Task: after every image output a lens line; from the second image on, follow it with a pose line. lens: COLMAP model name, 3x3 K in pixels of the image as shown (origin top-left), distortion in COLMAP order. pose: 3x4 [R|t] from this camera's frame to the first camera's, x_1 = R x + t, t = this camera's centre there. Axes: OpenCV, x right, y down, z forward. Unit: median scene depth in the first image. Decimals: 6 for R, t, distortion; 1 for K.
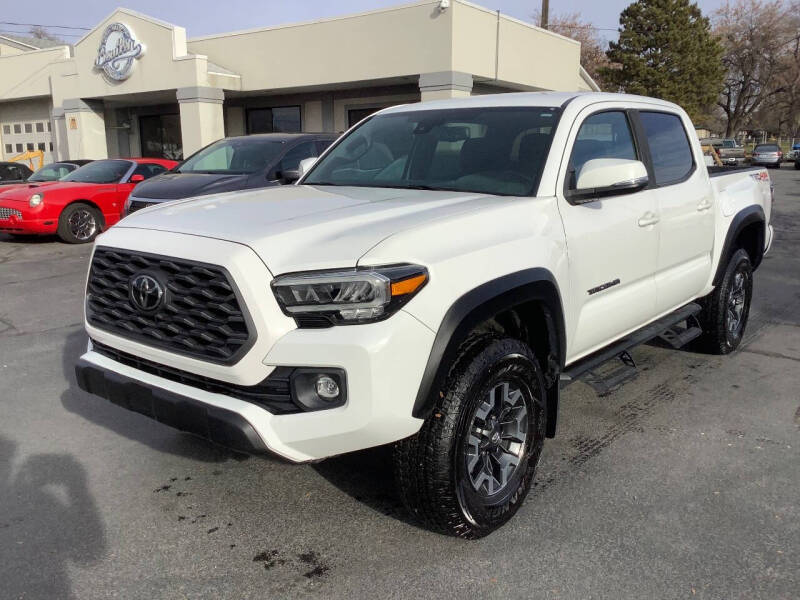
lens RADIAL K [[721.4, 0, 403.3], [0, 721.4, 297.4], [0, 0, 1]] dist [0.109964, -0.197556]
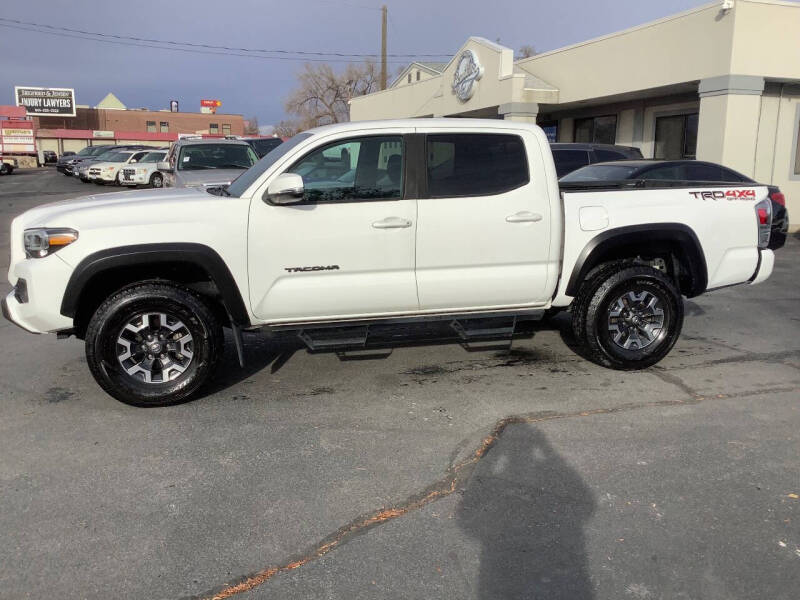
lens RADIAL K [[721.4, 0, 400.1], [0, 721.4, 304.2], [0, 0, 1]] dist [0.109964, -0.197556]
pose [[0.804189, 0.122318, -0.581651, 0.930487], [-0.121751, 0.991745, 0.040225, -0.018396], [0.581770, 0.038468, 0.812443, 0.012295]]
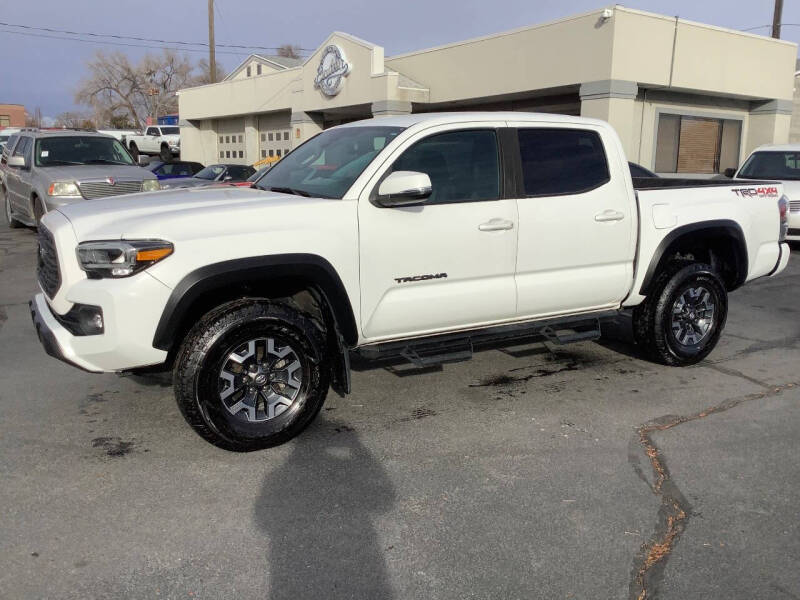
lens RADIAL K [[721.4, 0, 401.3], [0, 721.4, 300.8], [0, 0, 1]] dist [0.109964, -0.197556]
pose [[0.933931, 0.081176, -0.348114, 0.517913], [-0.082499, 0.996530, 0.011046, 0.009622], [0.347803, 0.018403, 0.937387, -0.095465]]
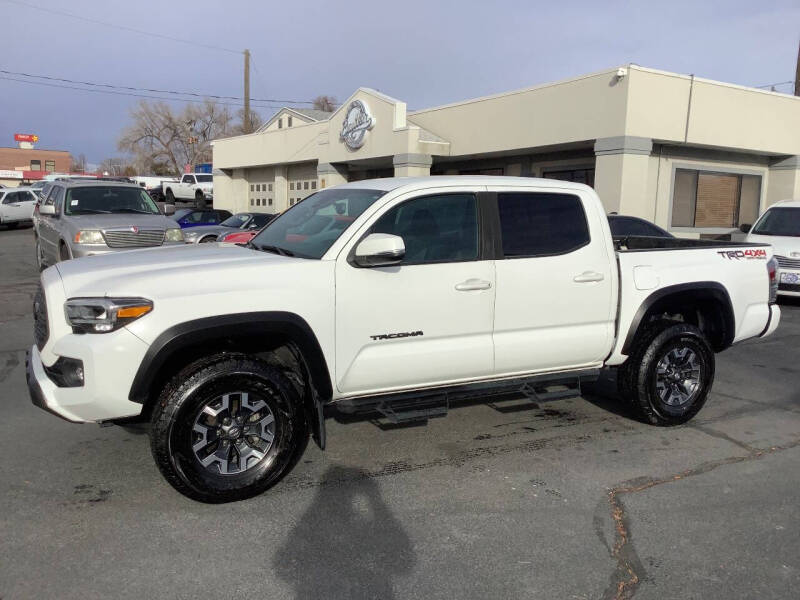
lens RADIAL K [[721.4, 0, 402.2], [0, 721.4, 300.1], [0, 0, 1]] dist [0.109964, -0.197556]
pose [[0.917165, 0.074057, -0.391566, 0.594950], [-0.100861, 0.993727, -0.048302, -0.012862], [0.385533, 0.083795, 0.918881, -0.099567]]
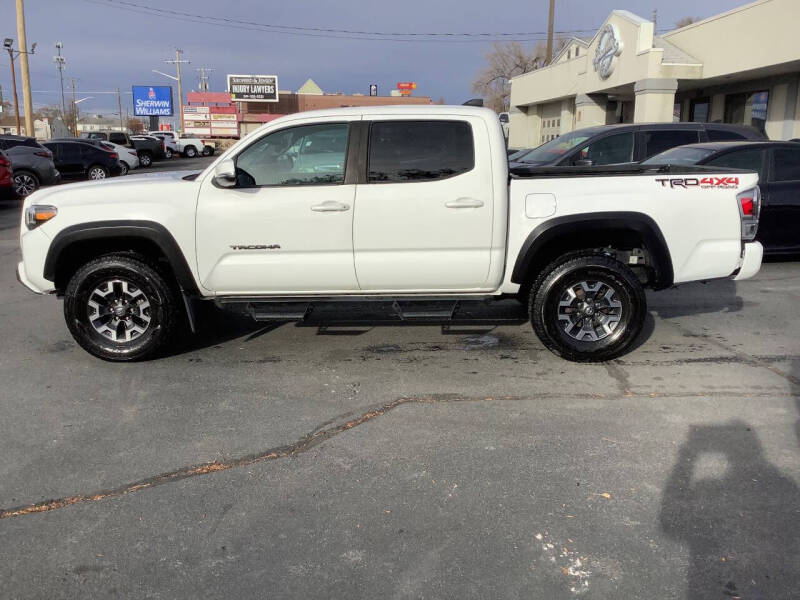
lens RADIAL K [[721.4, 0, 398.5], [0, 721.4, 306.7], [0, 0, 1]] dist [0.109964, -0.197556]
pose [[0.622147, 0.177879, -0.762425, 1.242657], [-0.152627, 0.982719, 0.104730, -0.073523], [0.767879, 0.051209, 0.638545, 0.233621]]
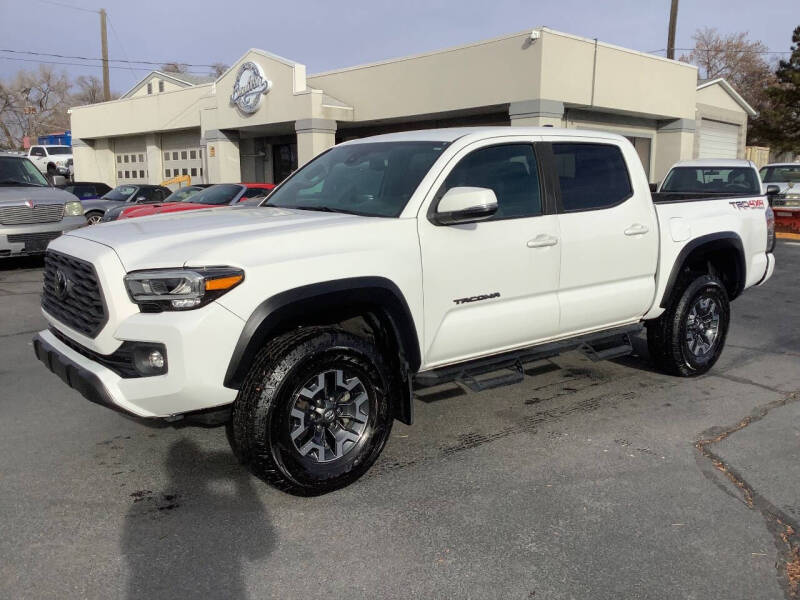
lens RADIAL K [[721.4, 0, 402.2], [0, 721.4, 300.9], [0, 0, 1]] dist [0.109964, -0.197556]
pose [[0.976943, 0.039368, -0.209841, 0.312527], [-0.045300, 0.998696, -0.023536, 0.016550], [0.208641, 0.032499, 0.977452, -0.100611]]
